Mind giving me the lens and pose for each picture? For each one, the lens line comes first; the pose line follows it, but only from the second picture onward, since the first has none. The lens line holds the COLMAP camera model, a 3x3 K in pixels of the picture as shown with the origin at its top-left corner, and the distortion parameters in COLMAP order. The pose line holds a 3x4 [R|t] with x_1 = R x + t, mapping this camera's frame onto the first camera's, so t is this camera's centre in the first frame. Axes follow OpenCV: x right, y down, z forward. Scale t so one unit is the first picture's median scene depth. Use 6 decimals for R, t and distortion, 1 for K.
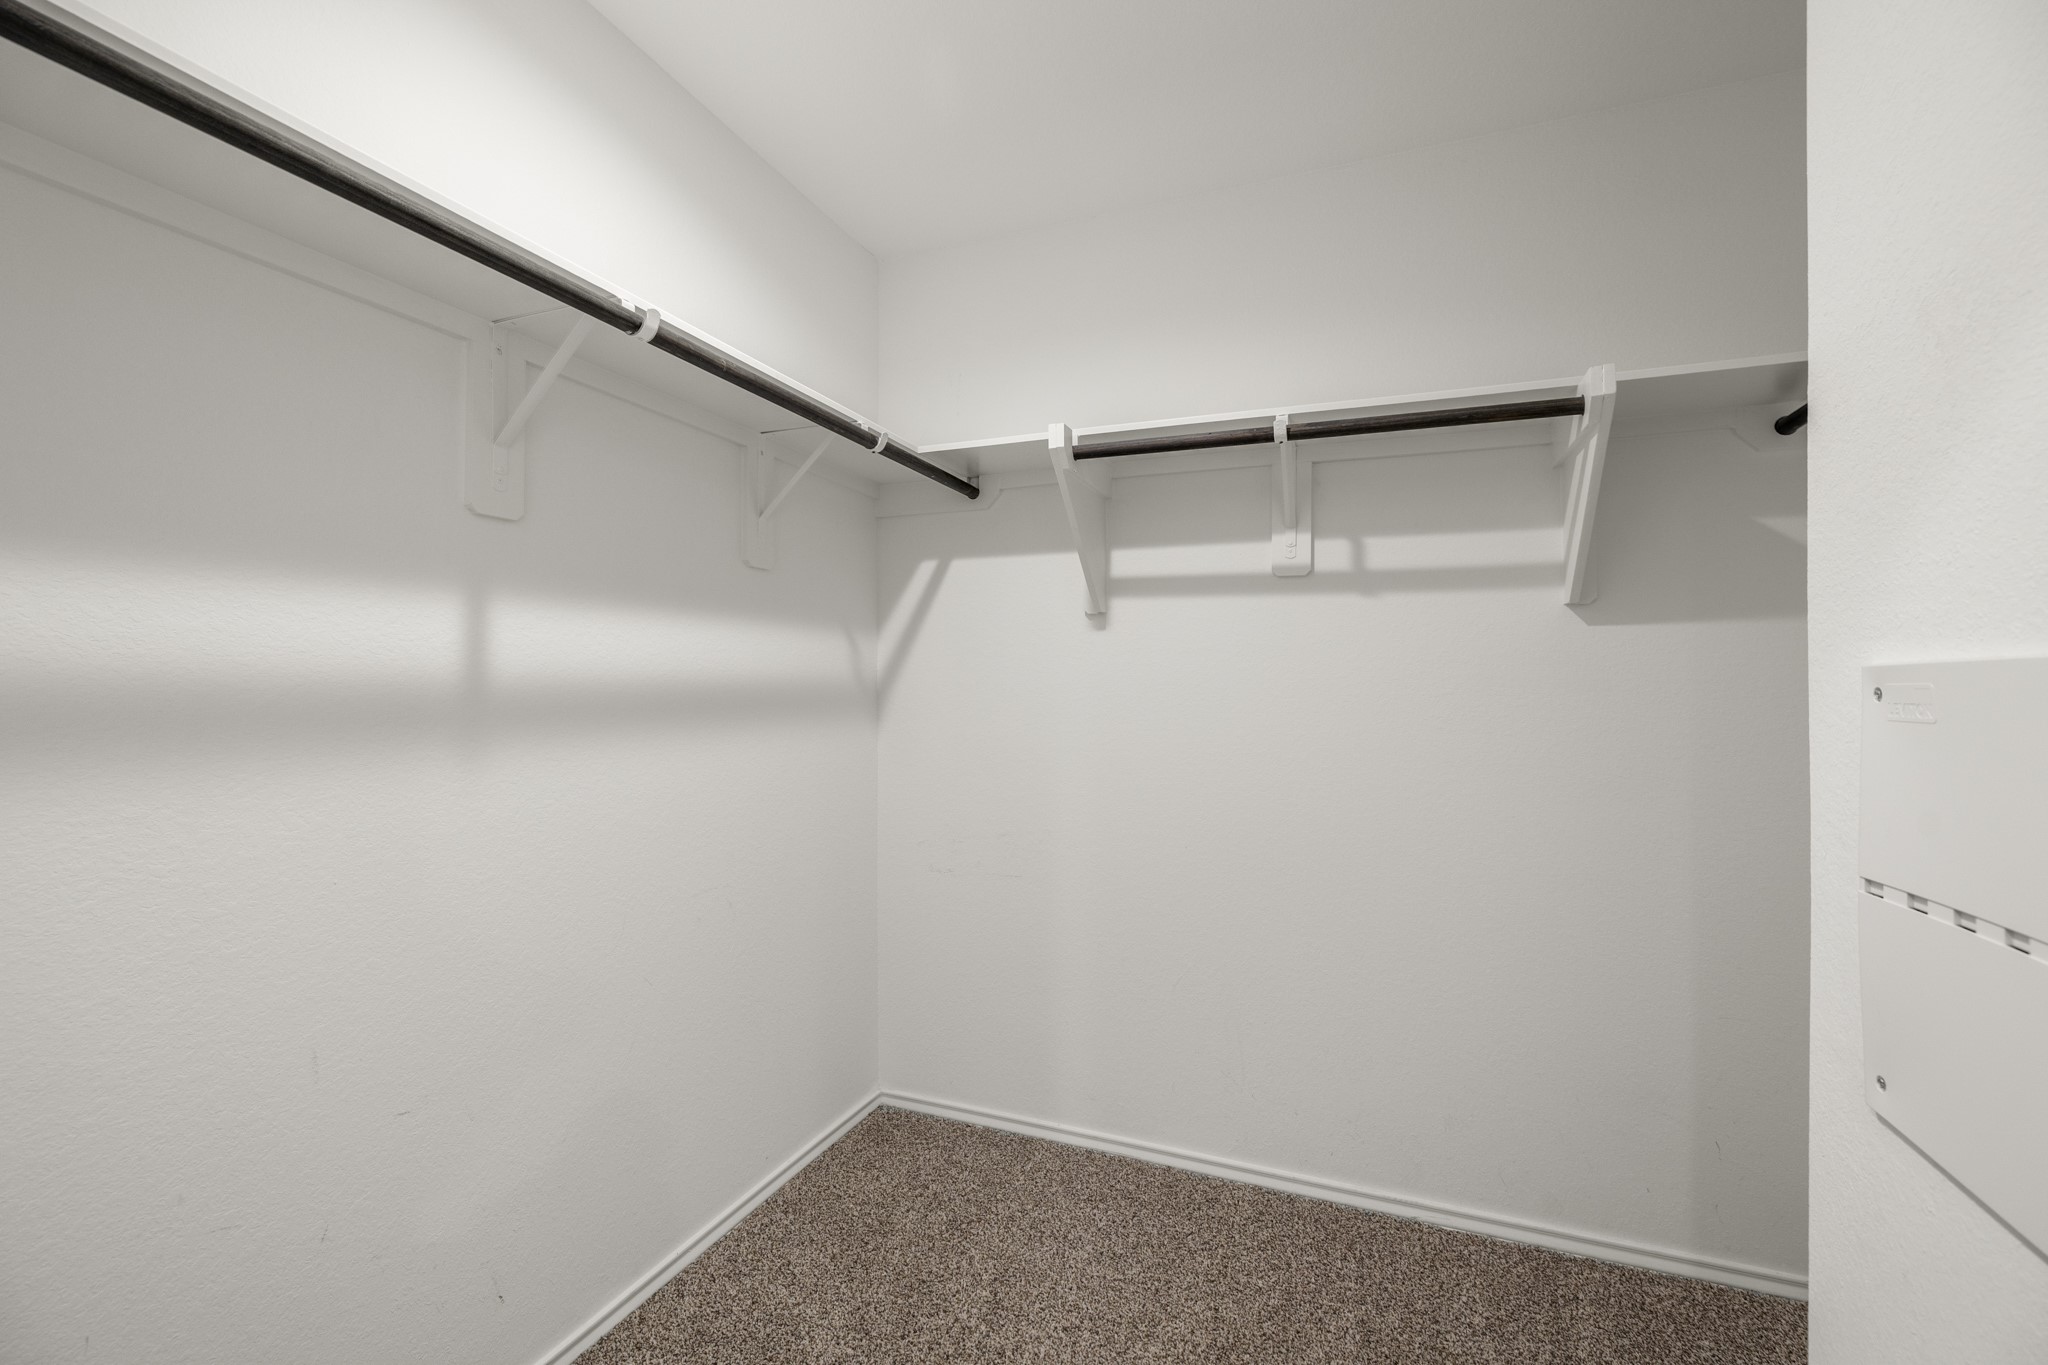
lens RADIAL K [[866.7, 0, 1026.3], [0, 866.7, 677.7], [0, 0, 1]] dist [0.001776, 0.001865]
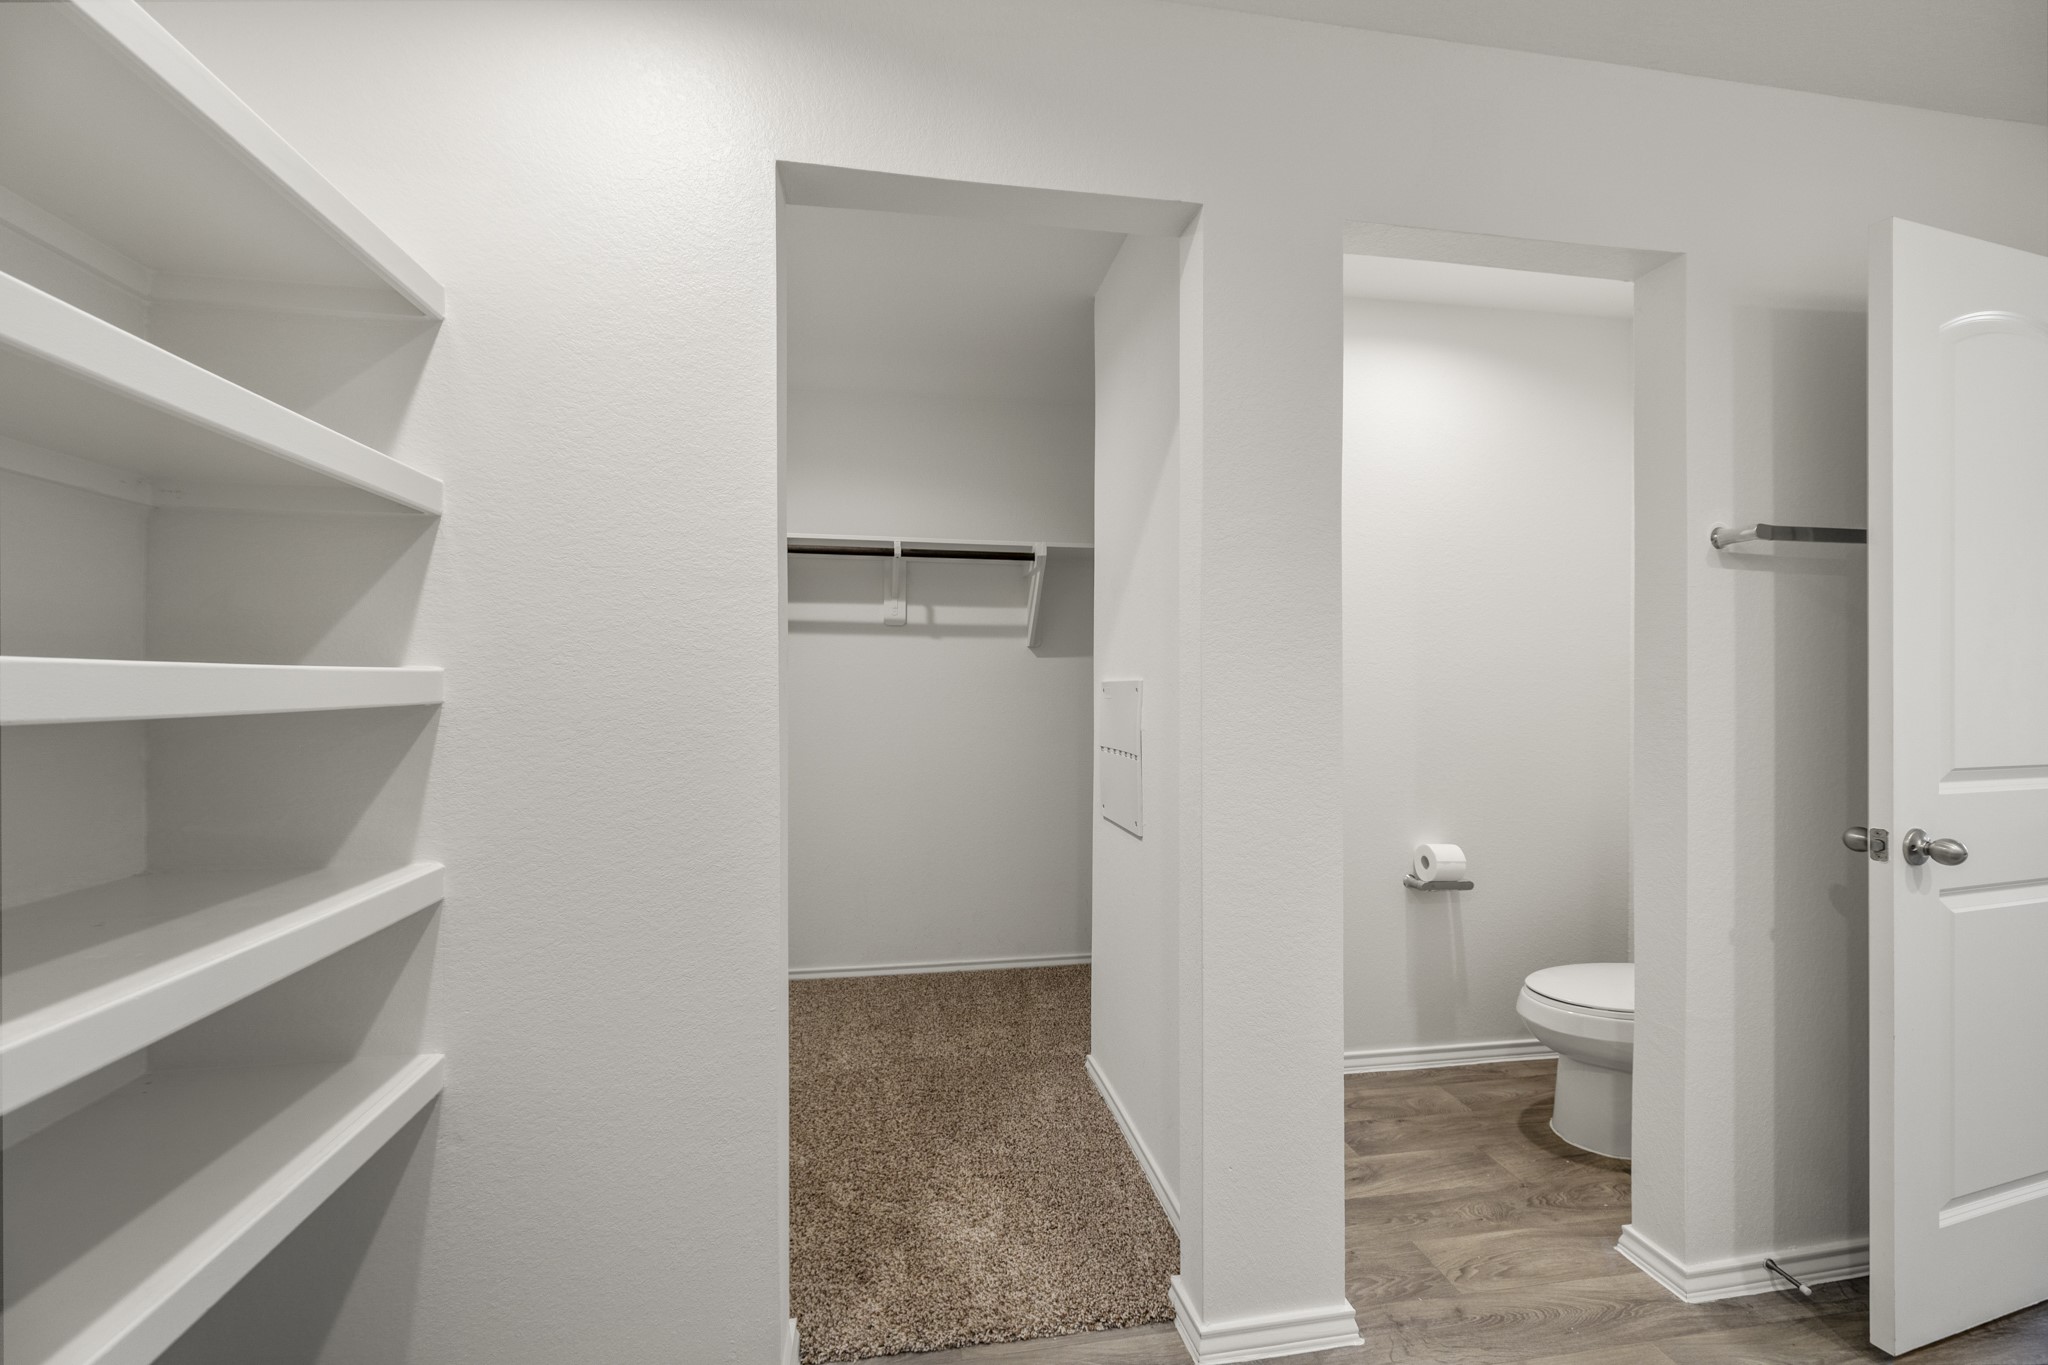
lens RADIAL K [[866.7, 0, 1029.3], [0, 866.7, 686.1], [0, 0, 1]] dist [0.001776, 0.001865]
pose [[0.851264, -0.000173, 0.524738, -0.416951], [-0.003161, 0.999980, 0.005459, -0.005174], [-0.524728, -0.006306, 0.851247, -0.692496]]
